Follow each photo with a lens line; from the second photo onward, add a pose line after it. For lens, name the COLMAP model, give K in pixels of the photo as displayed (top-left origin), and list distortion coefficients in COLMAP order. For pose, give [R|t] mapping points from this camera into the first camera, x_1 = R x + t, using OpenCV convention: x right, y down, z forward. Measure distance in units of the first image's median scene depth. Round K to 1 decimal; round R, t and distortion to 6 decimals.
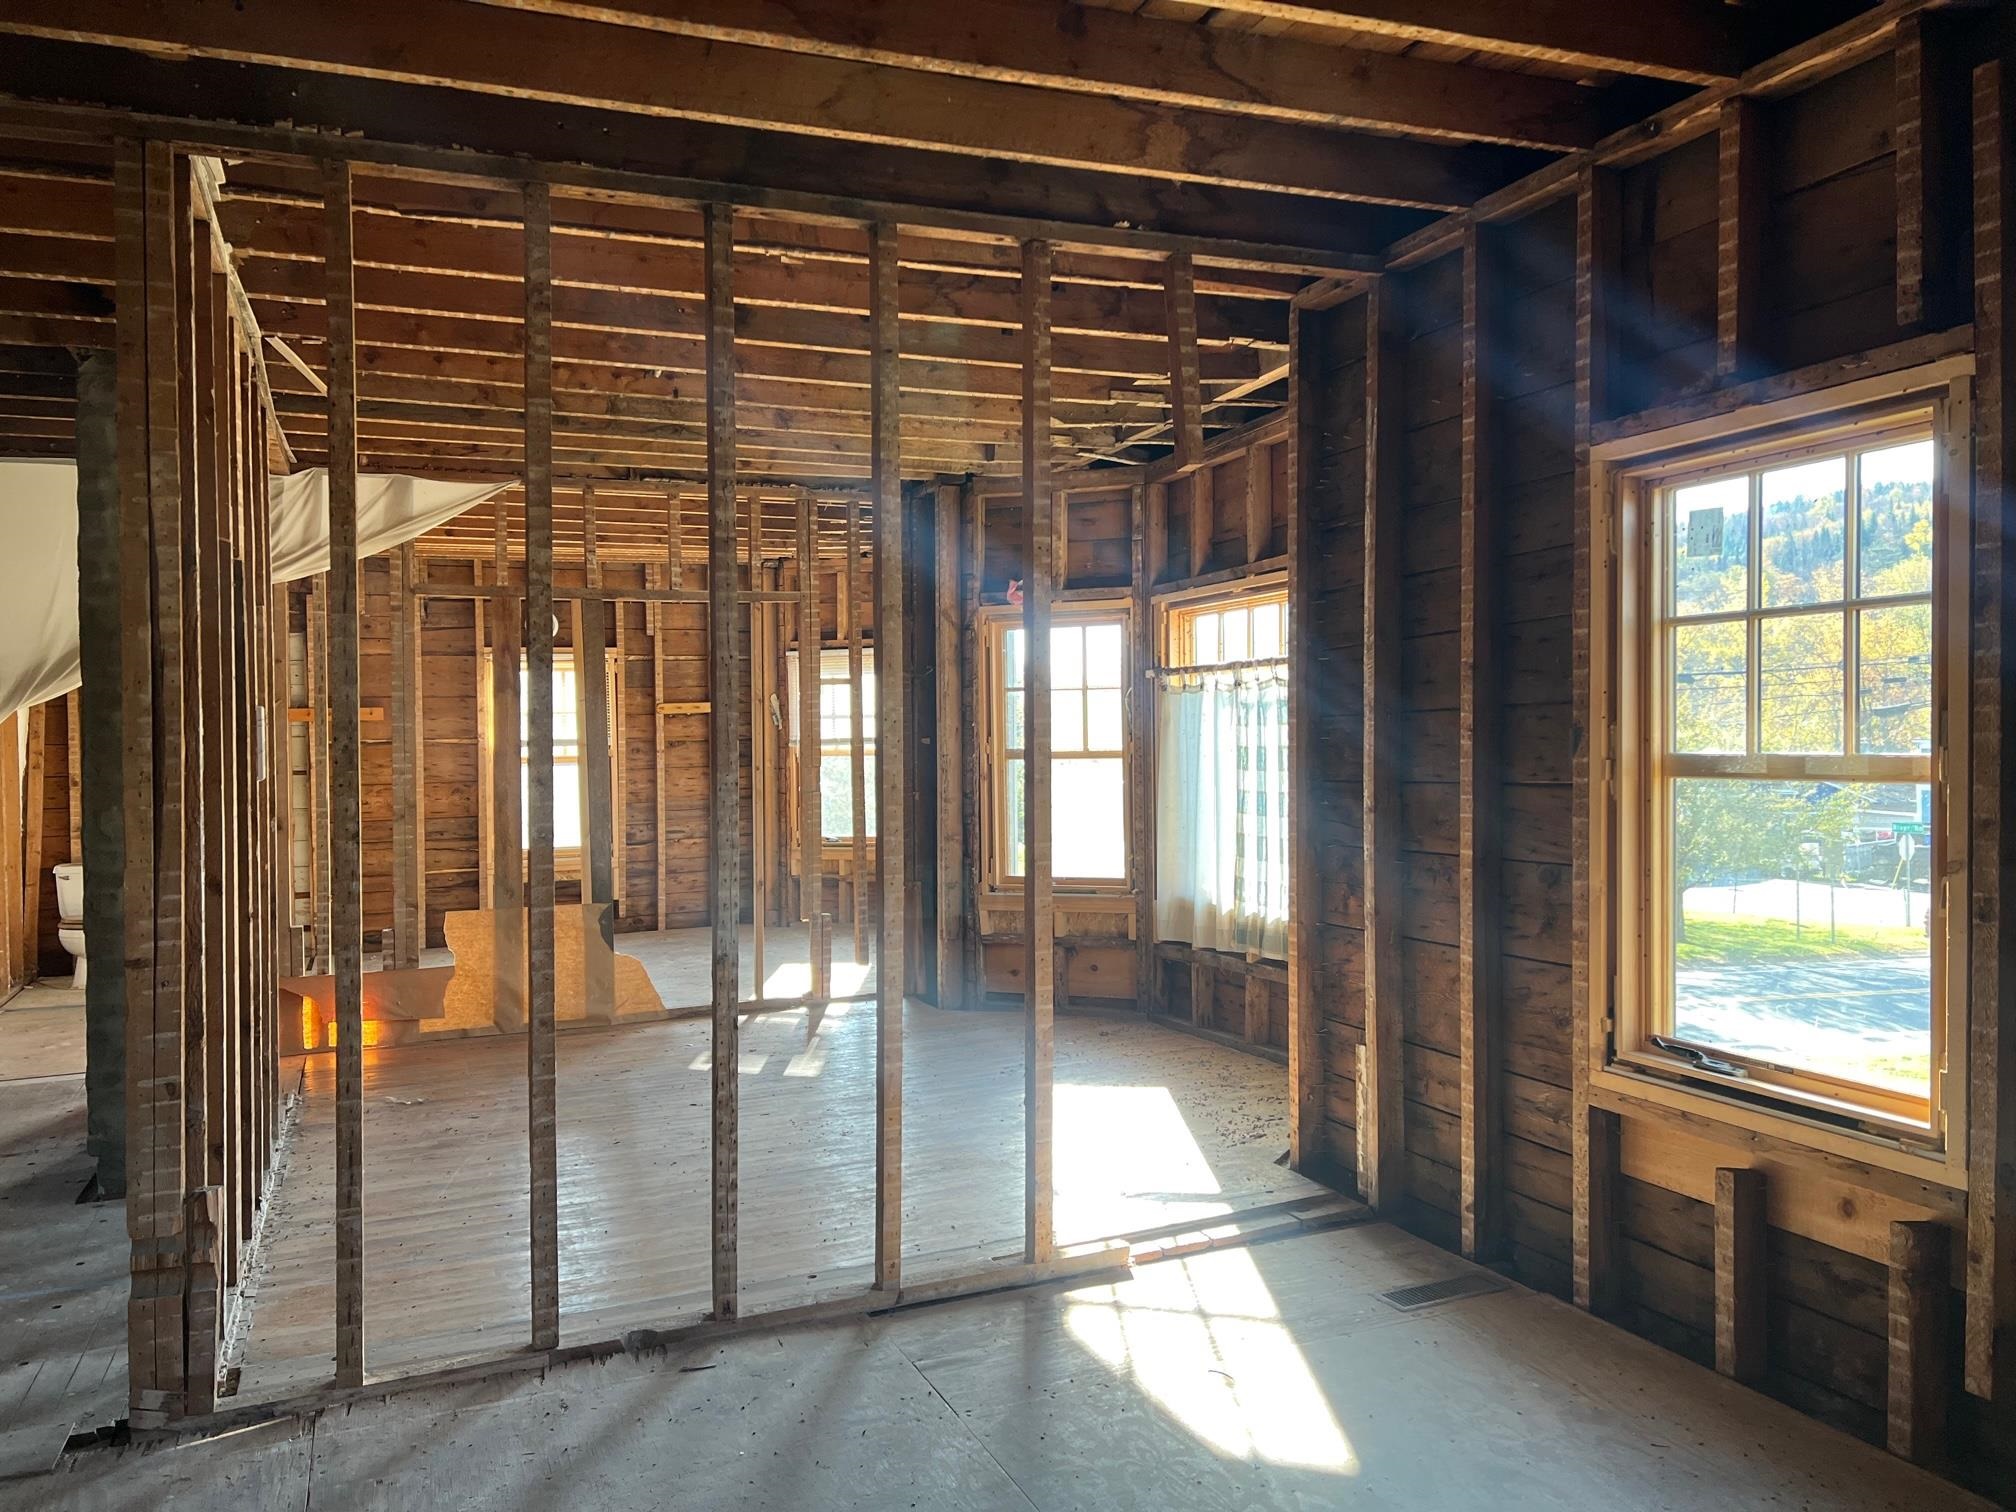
lens RADIAL K [[1522.0, 0, 1008.0], [0, 1522.0, 756.0], [0, 0, 1]] dist [0.112695, -0.127664]
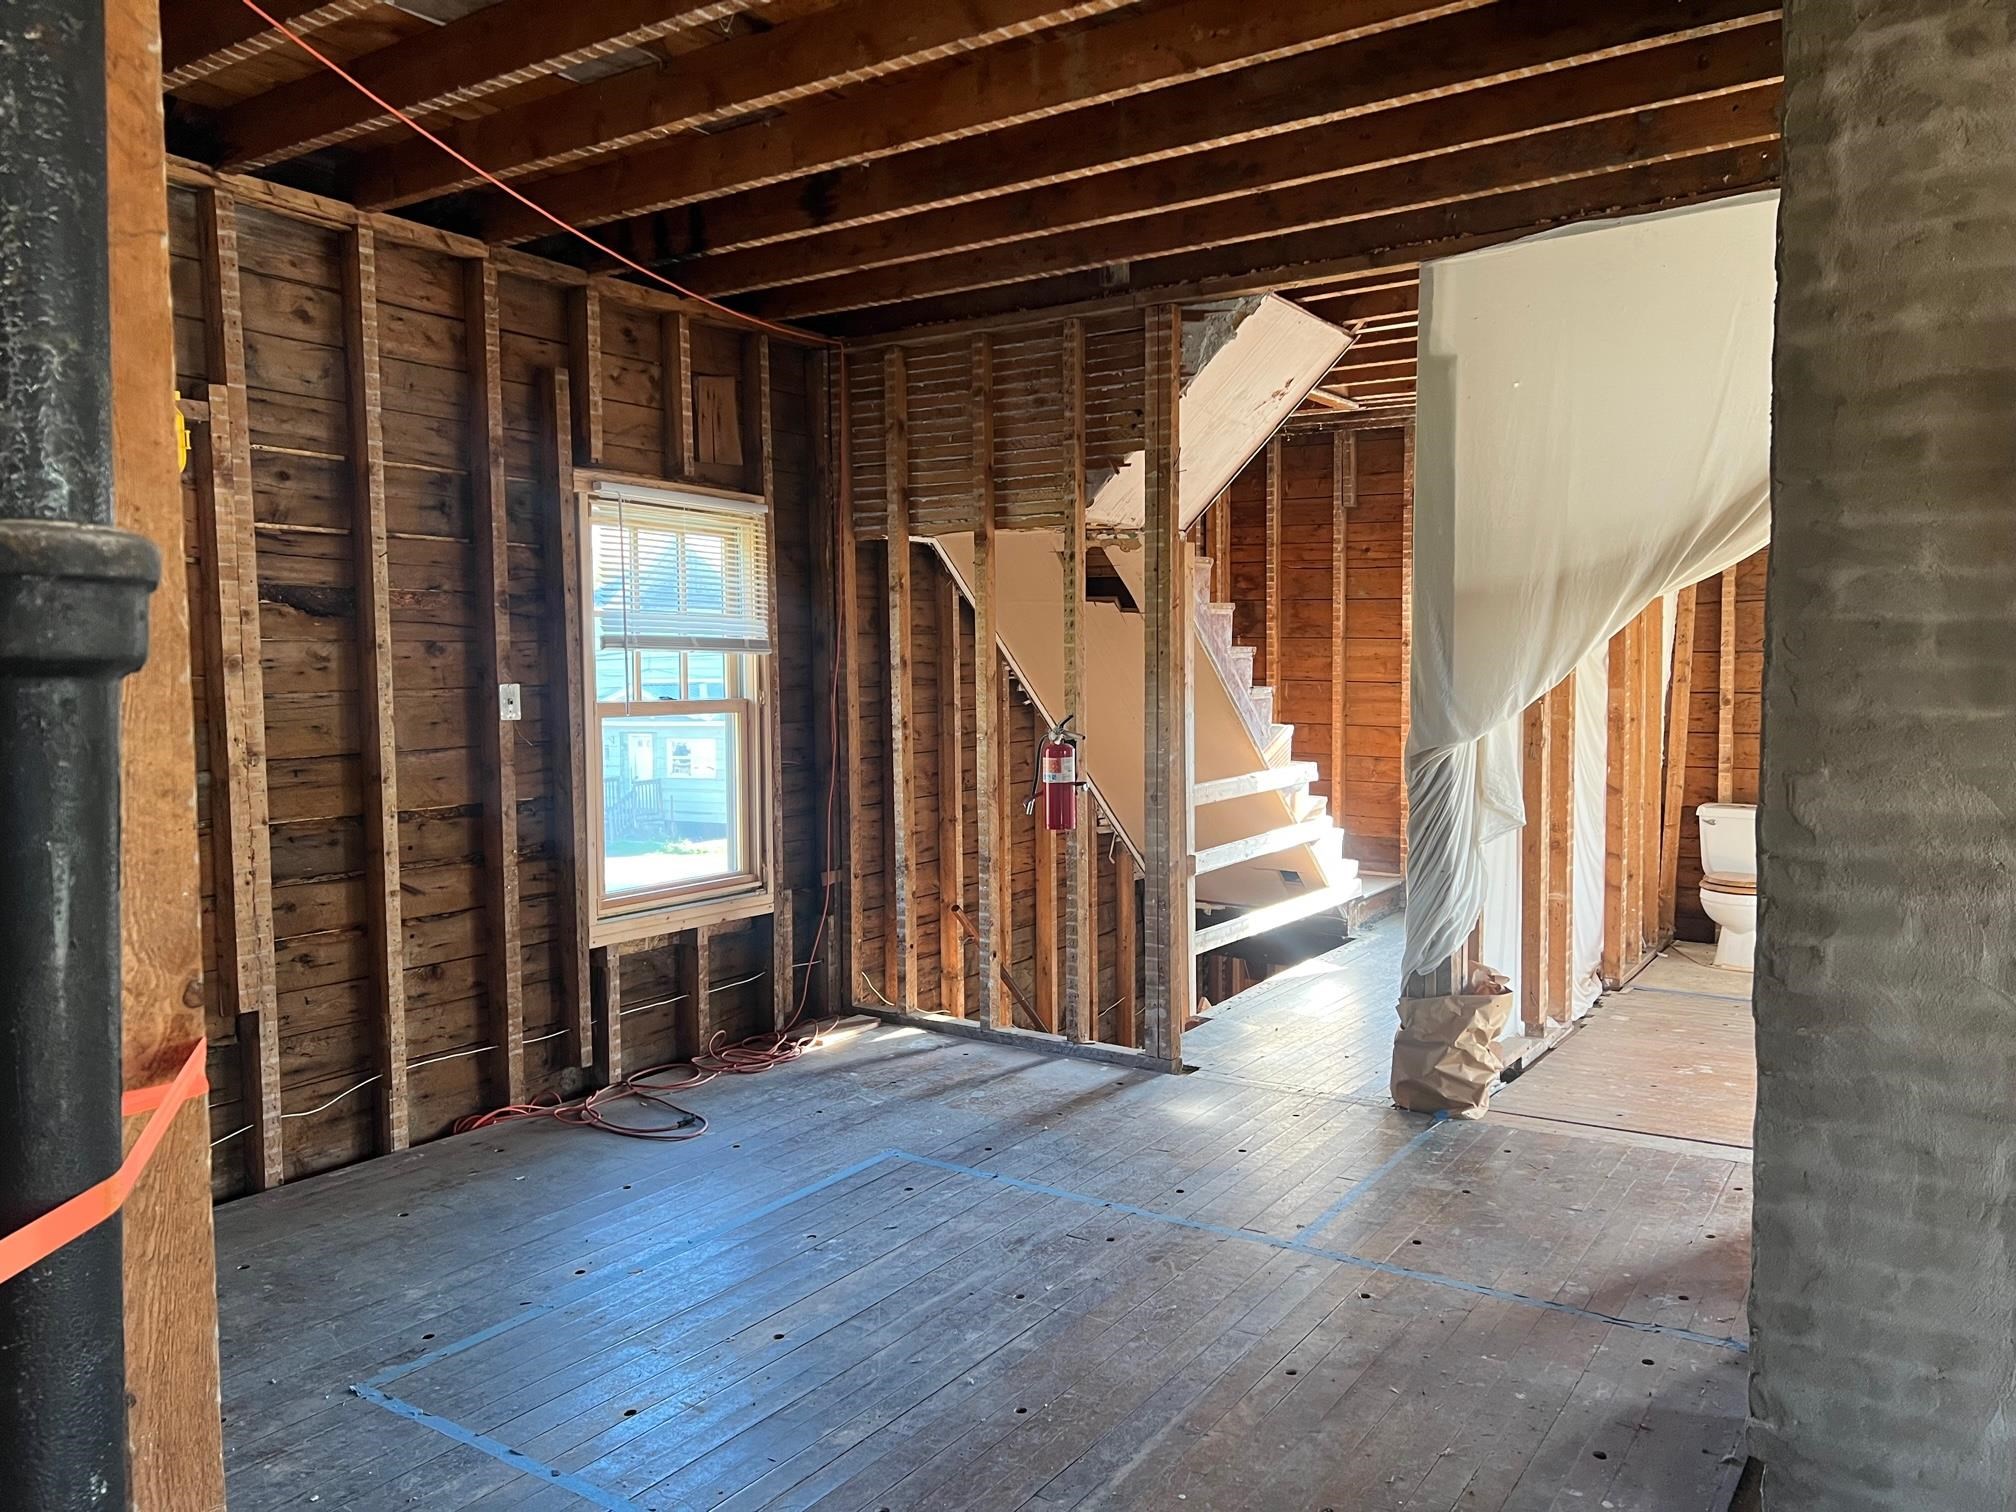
lens RADIAL K [[1565.9, 0, 972.1], [0, 1565.9, 761.9], [0, 0, 1]] dist [0.097339, -0.189344]
pose [[0.558371, 0.058258, -0.827543, -0.318623], [-0.009557, 0.997917, 0.063804, 0.001254], [0.829536, -0.027718, 0.557765, 0.512450]]
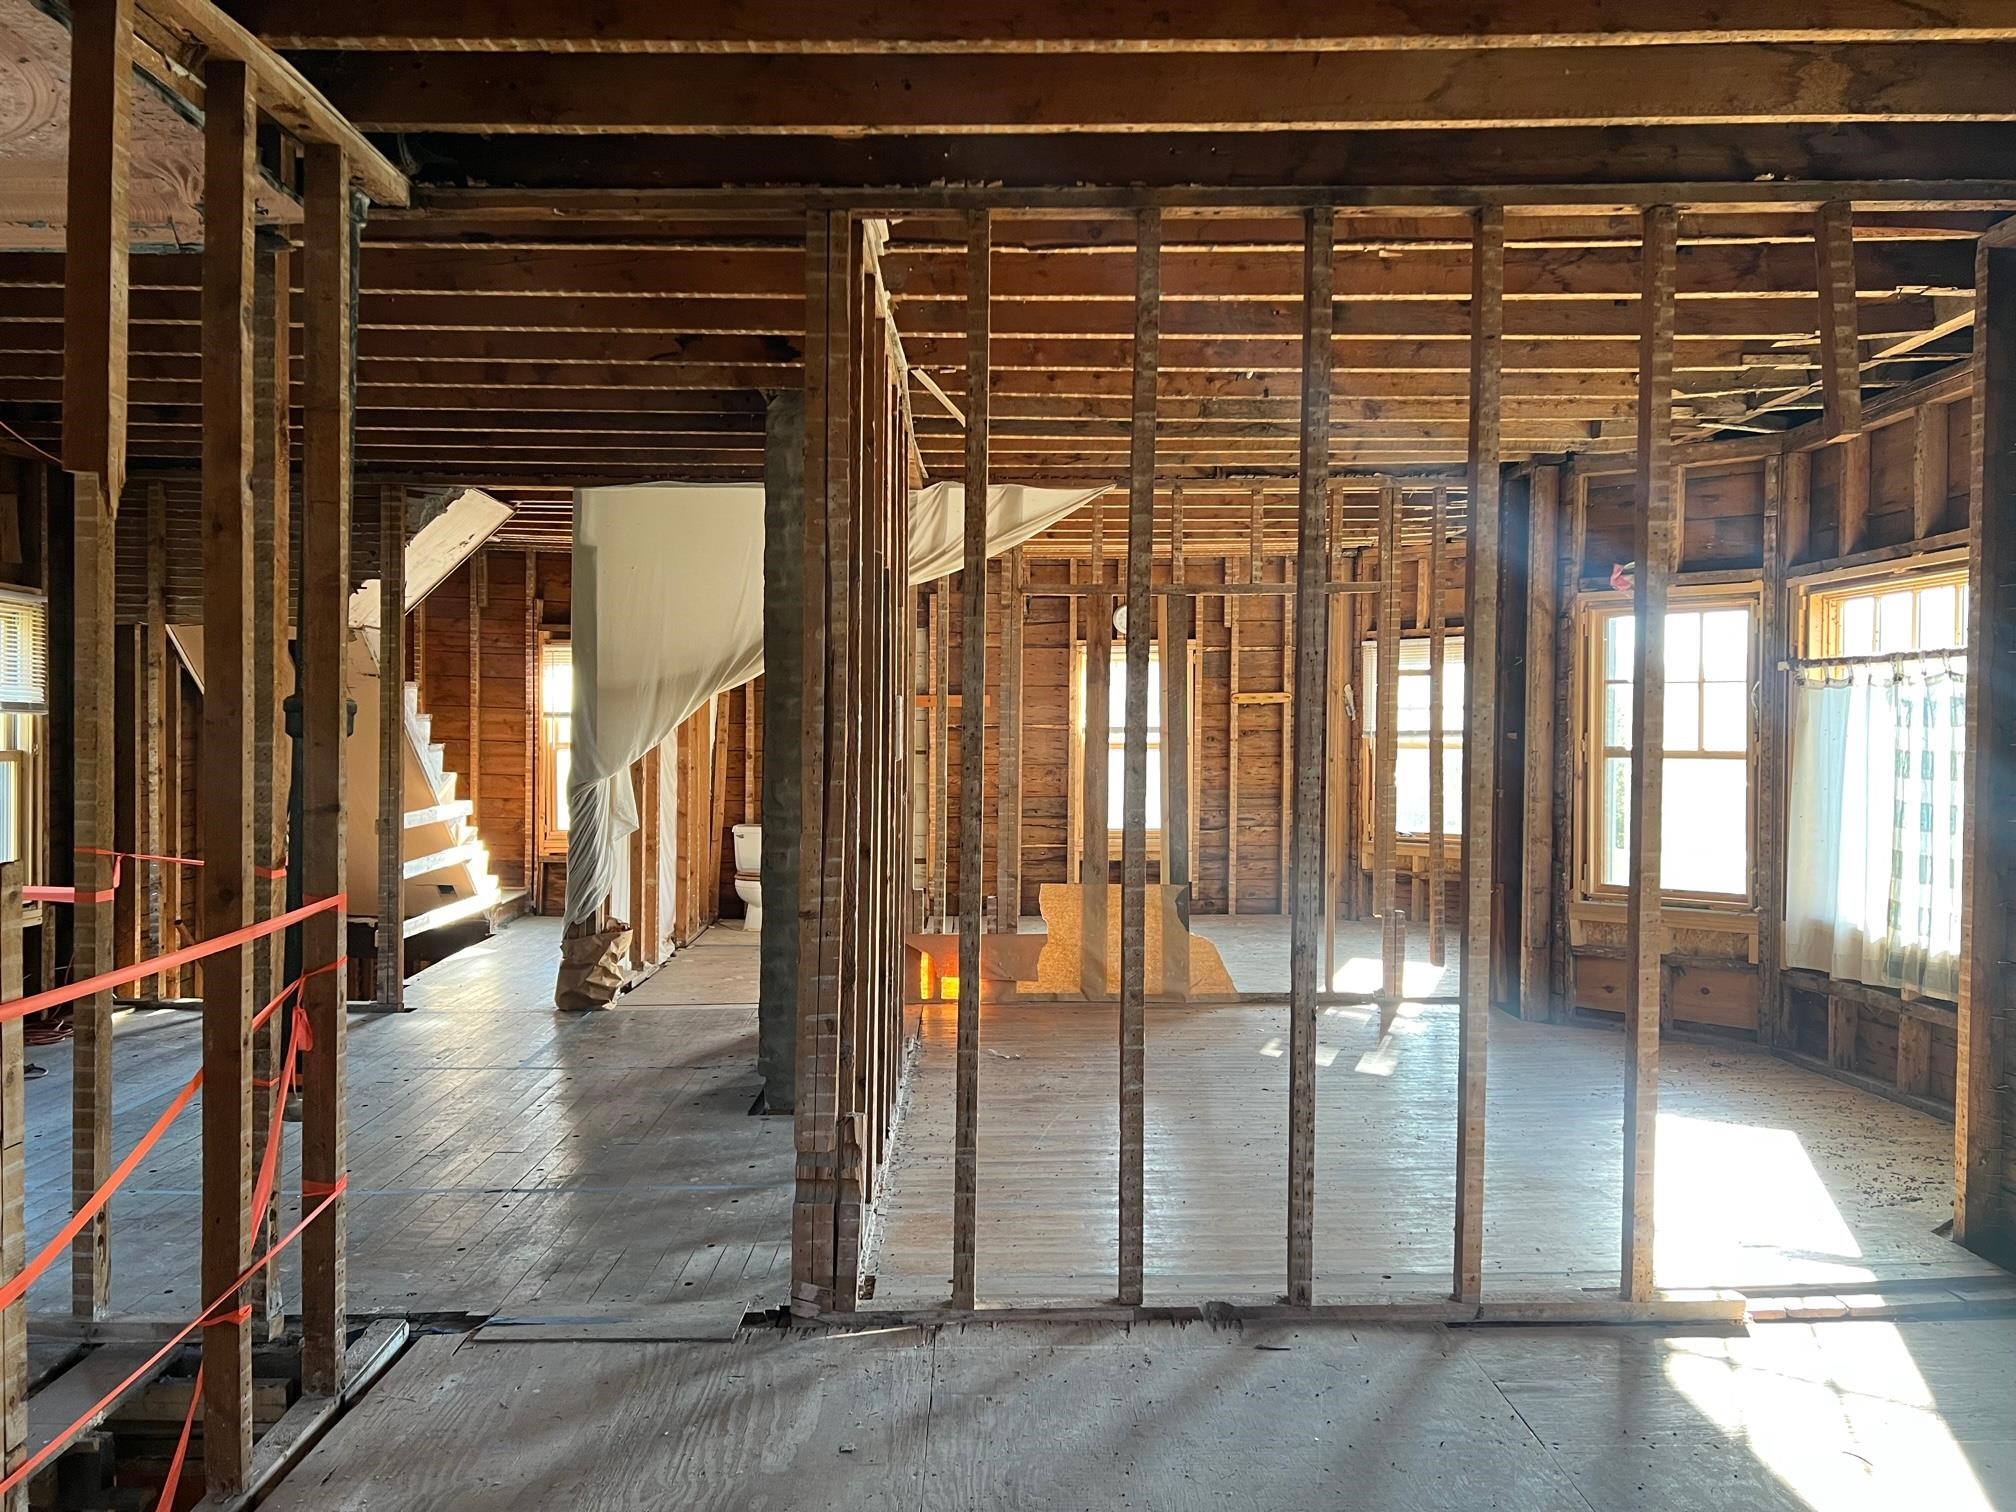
lens RADIAL K [[1523.7, 0, 1006.1], [0, 1523.7, 740.7], [0, 0, 1]] dist [0.092203, -0.094261]
pose [[0.932259, 0.022571, -0.361086, -0.003567], [-0.023435, 0.999723, 0.001986, -0.002695], [0.361031, 0.006611, 0.932530, -0.013417]]
